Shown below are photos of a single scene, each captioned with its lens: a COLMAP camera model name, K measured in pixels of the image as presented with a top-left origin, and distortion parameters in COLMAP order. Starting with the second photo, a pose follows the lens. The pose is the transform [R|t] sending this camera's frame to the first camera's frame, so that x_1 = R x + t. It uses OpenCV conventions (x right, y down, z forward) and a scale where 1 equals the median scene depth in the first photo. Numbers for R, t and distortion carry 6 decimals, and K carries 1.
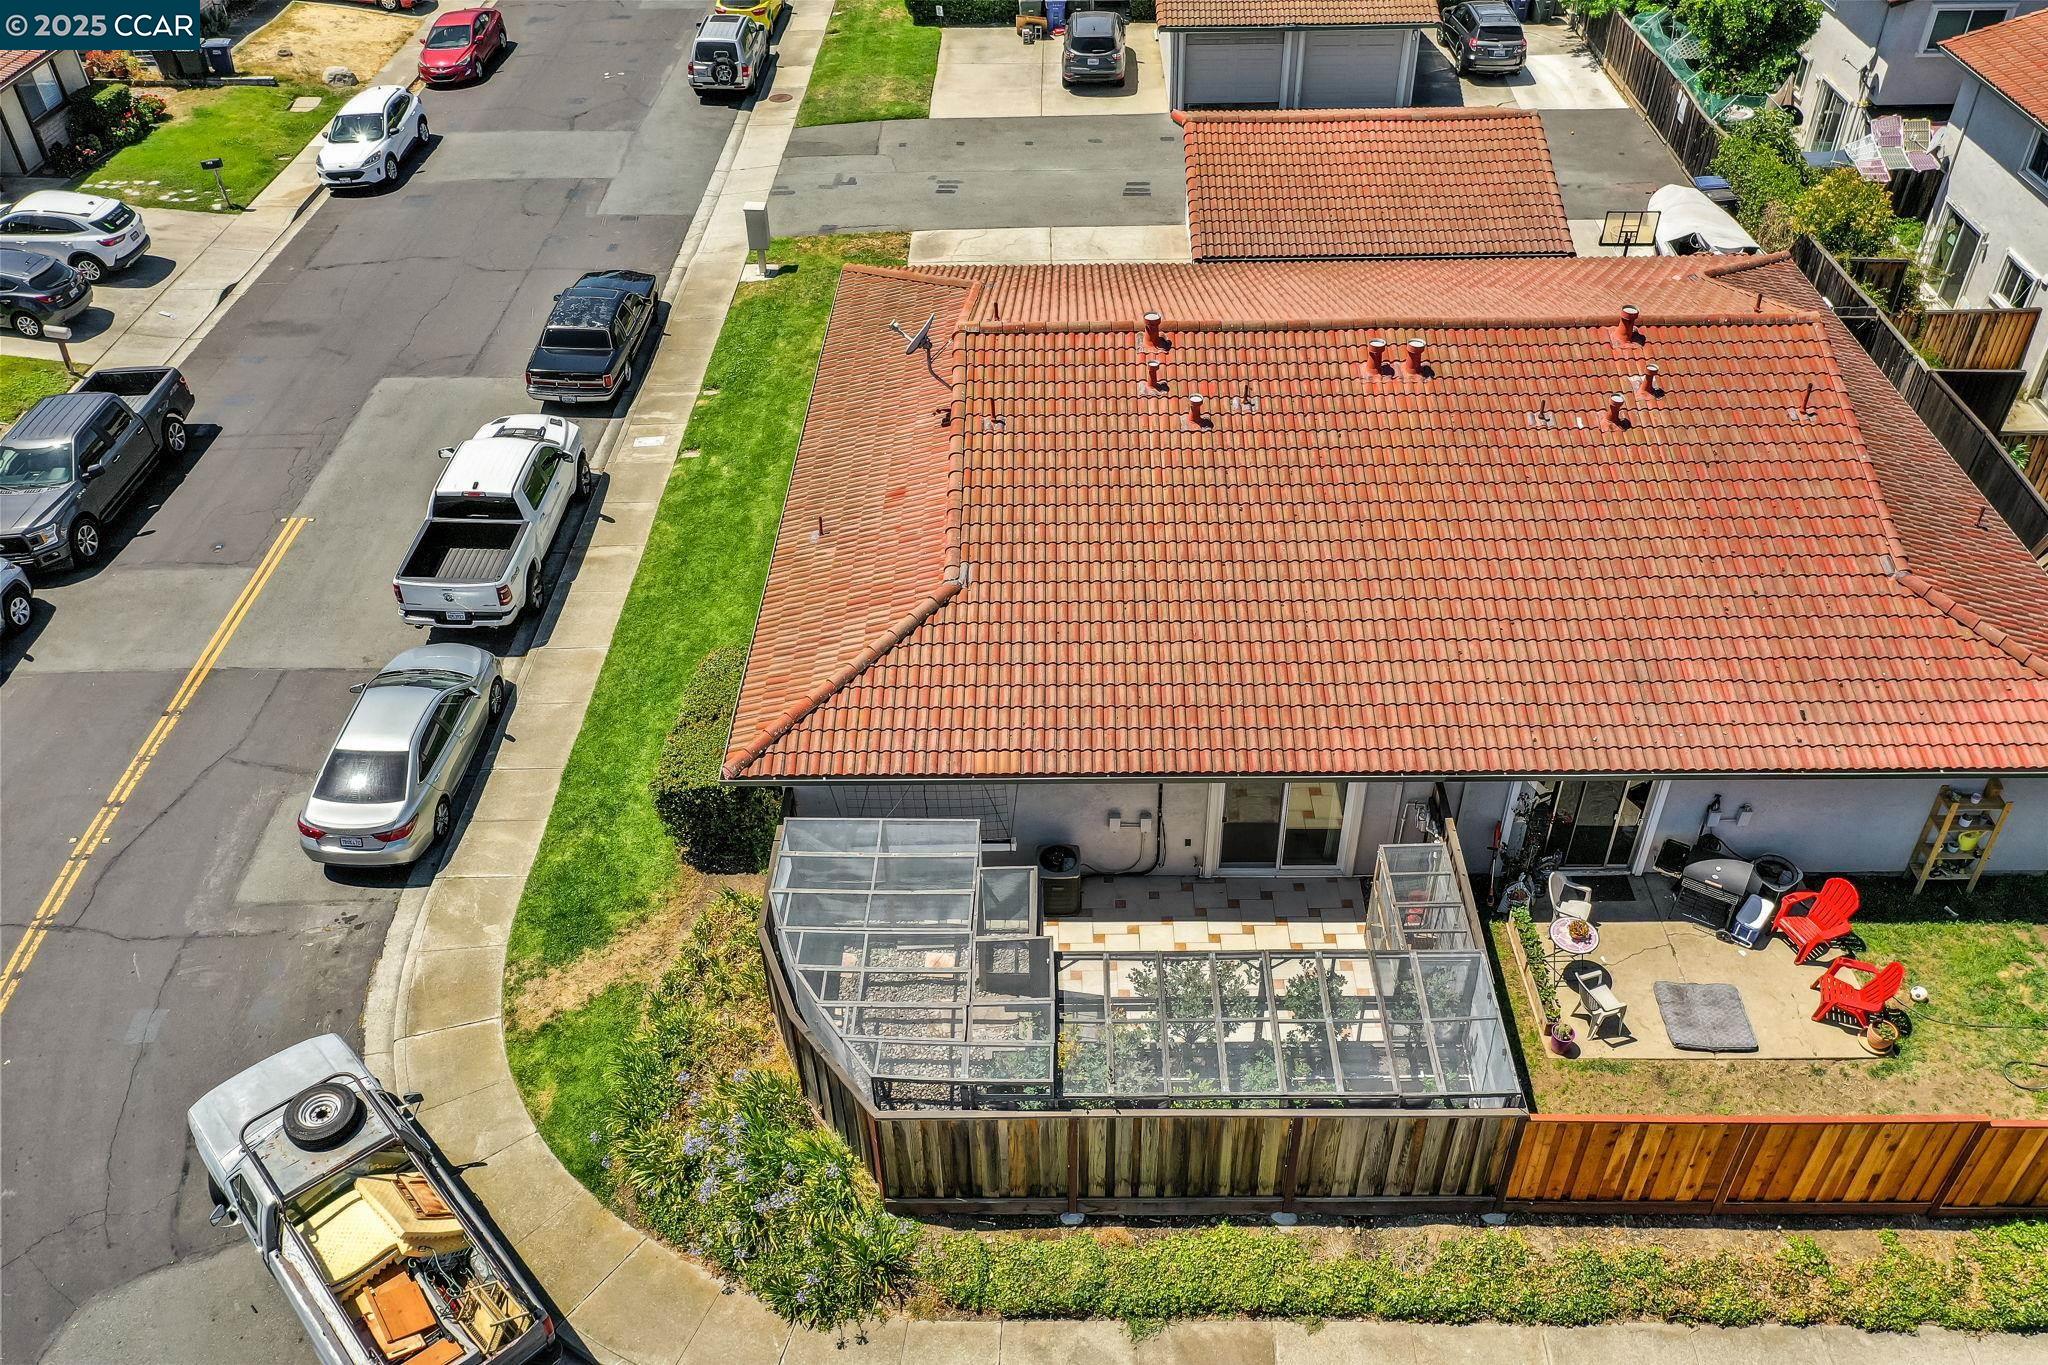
lens RADIAL K [[1613.6, 0, 1022.5], [0, 1613.6, 678.3], [0, 0, 1]] dist [-0.009352, 0.002754]
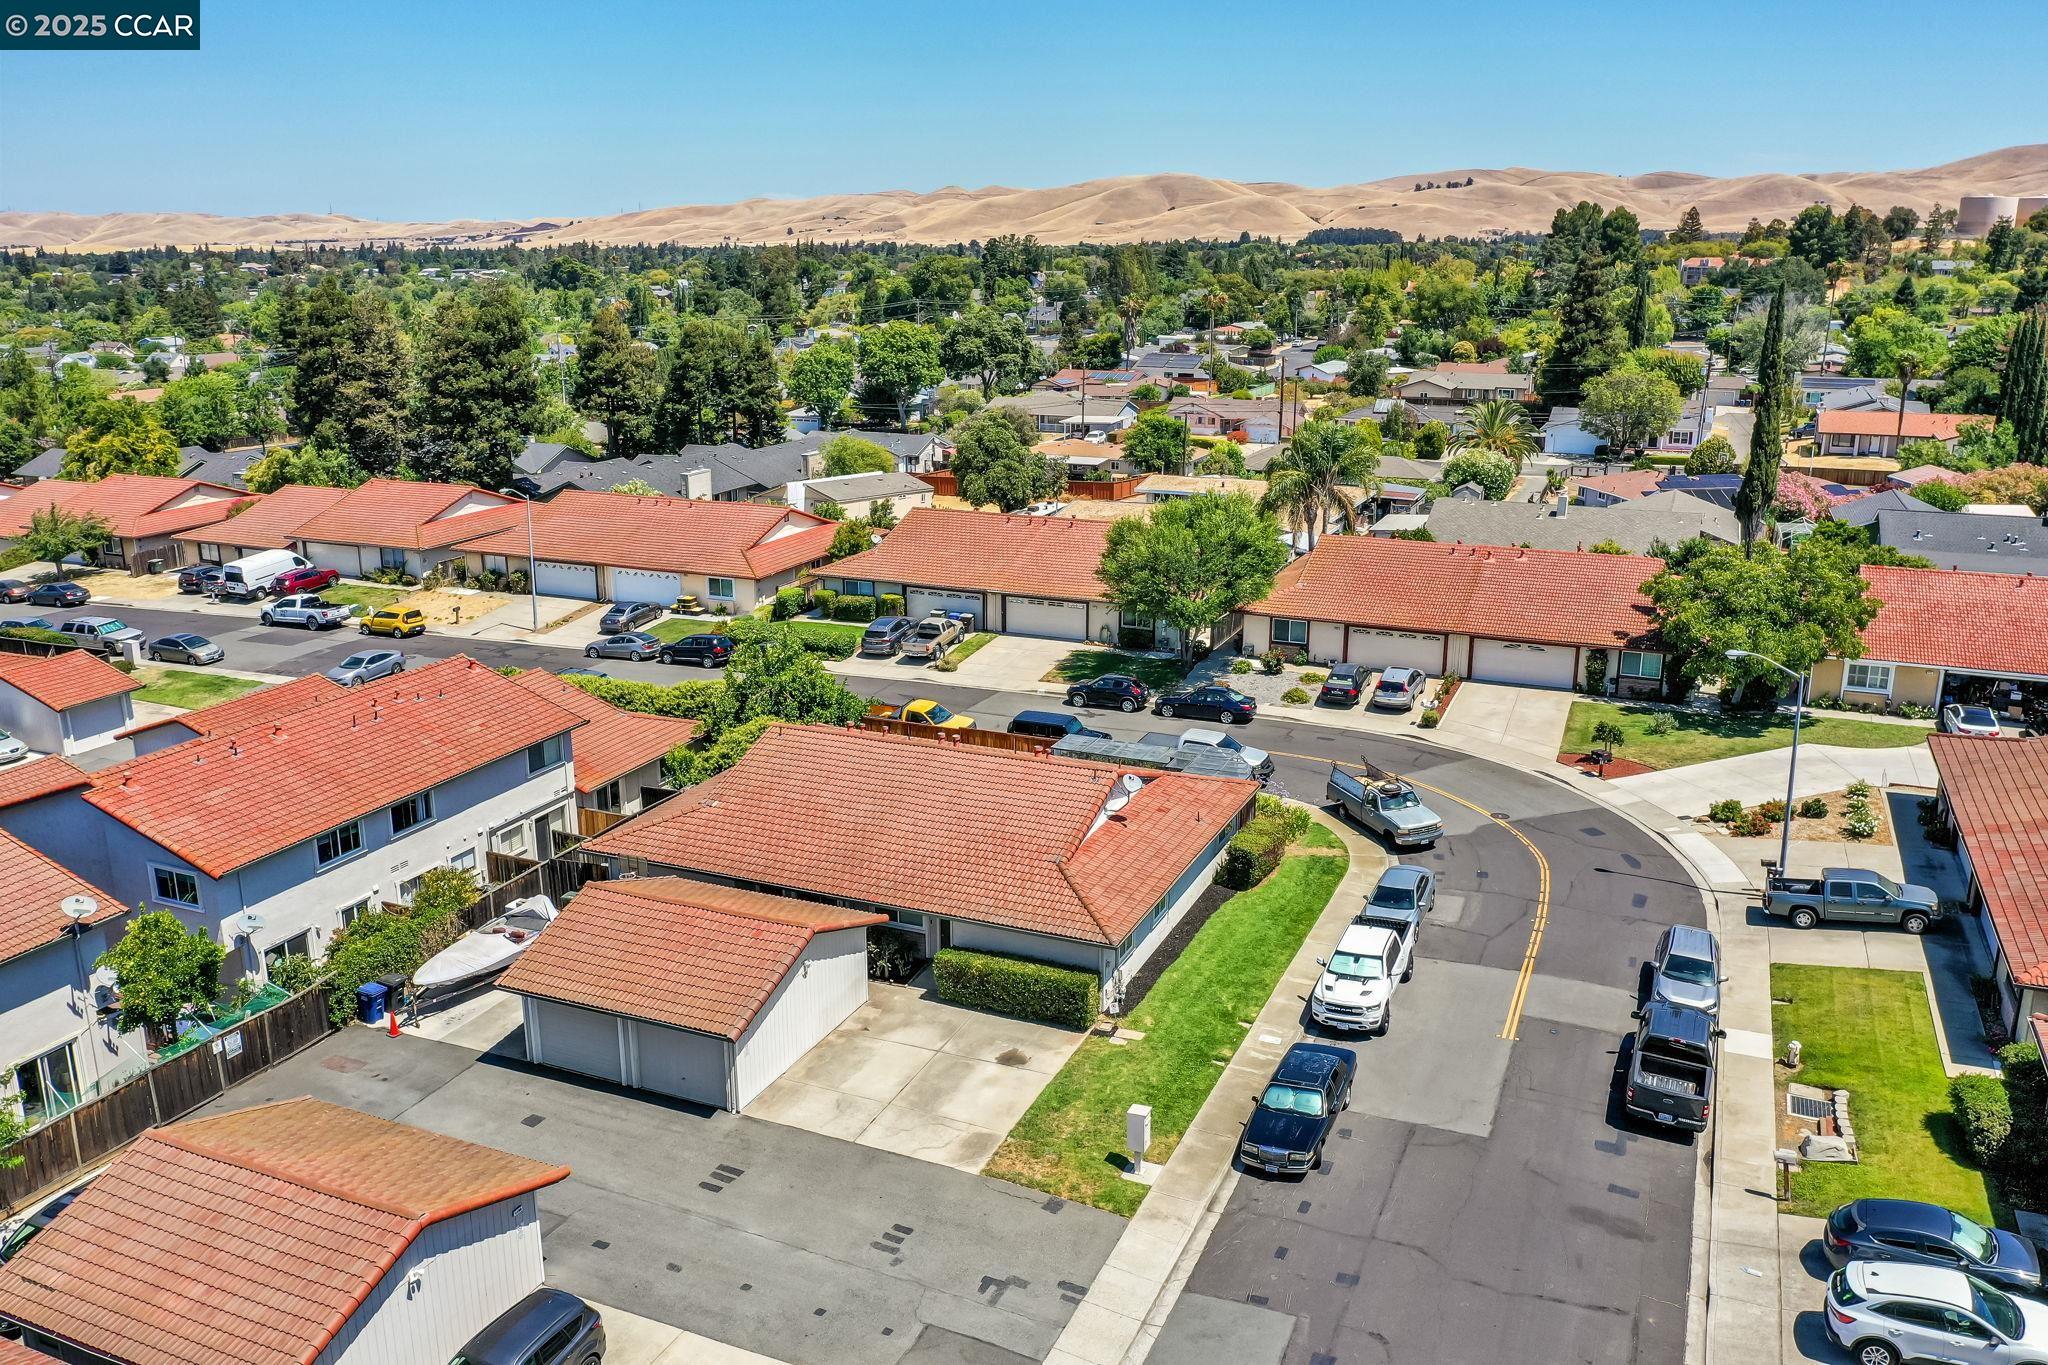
lens RADIAL K [[1613.6, 0, 1028.7], [0, 1613.6, 679.1], [0, 0, 1]] dist [-0.009352, 0.002754]
pose [[-0.925159, -0.080350, 0.370979, -0.510852], [0.255992, 0.589551, 0.766093, -1.401696], [-0.280266, 0.803725, -0.524859, 1.479807]]
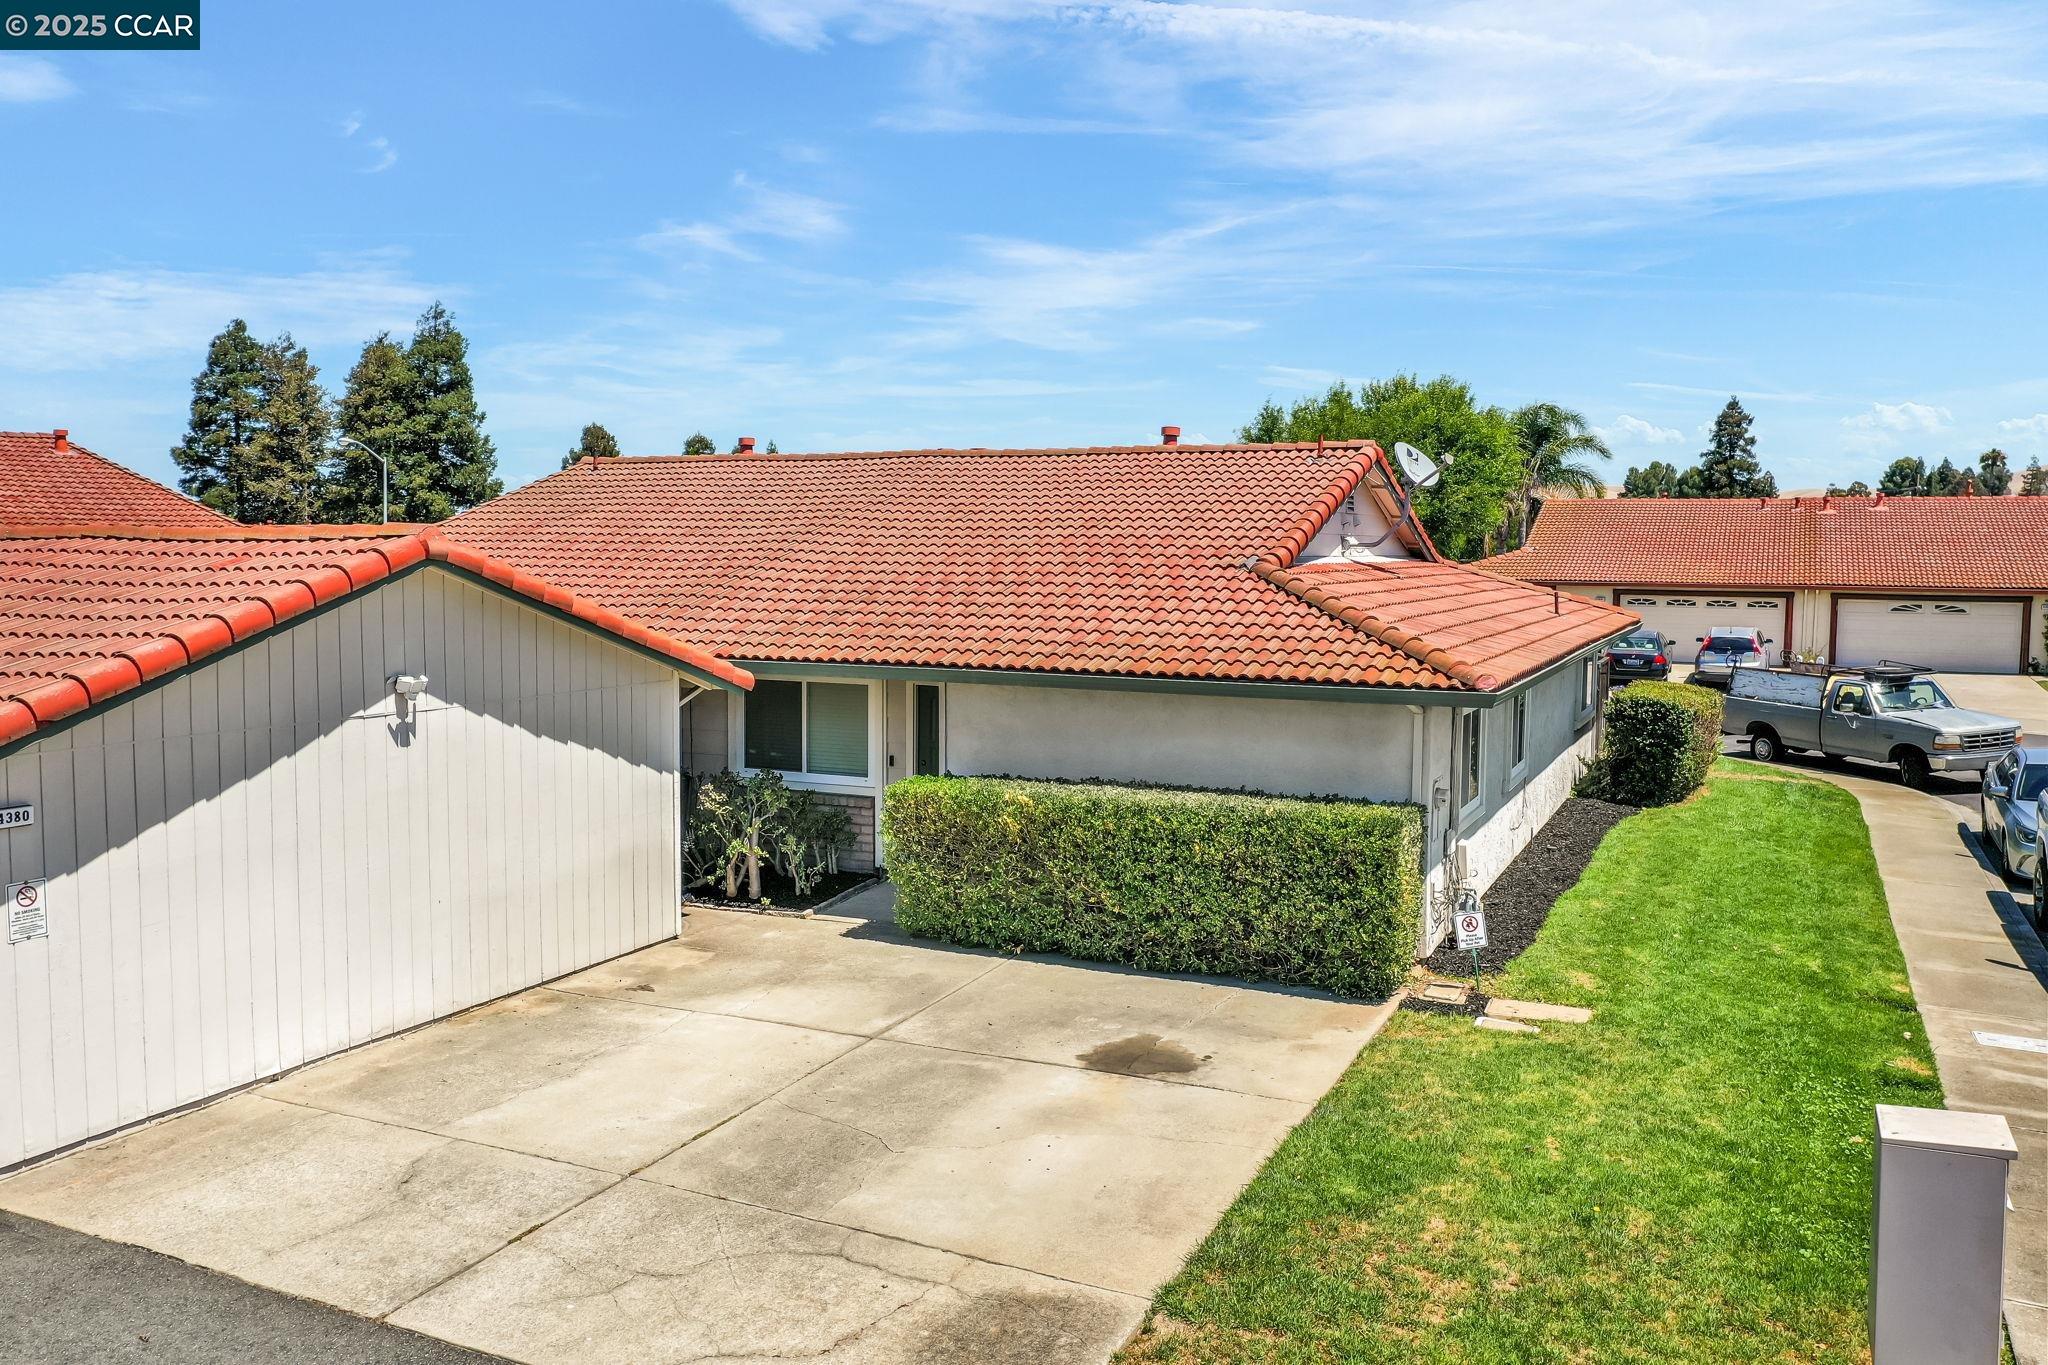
lens RADIAL K [[1613.6, 0, 1027.1], [0, 1613.6, 670.5], [0, 0, 1]] dist [-0.009352, 0.002754]
pose [[-0.912566, -0.015181, 0.408647, -0.160723], [0.269965, 0.728228, 0.629923, -0.518774], [-0.307151, 0.685166, -0.660458, 1.228830]]
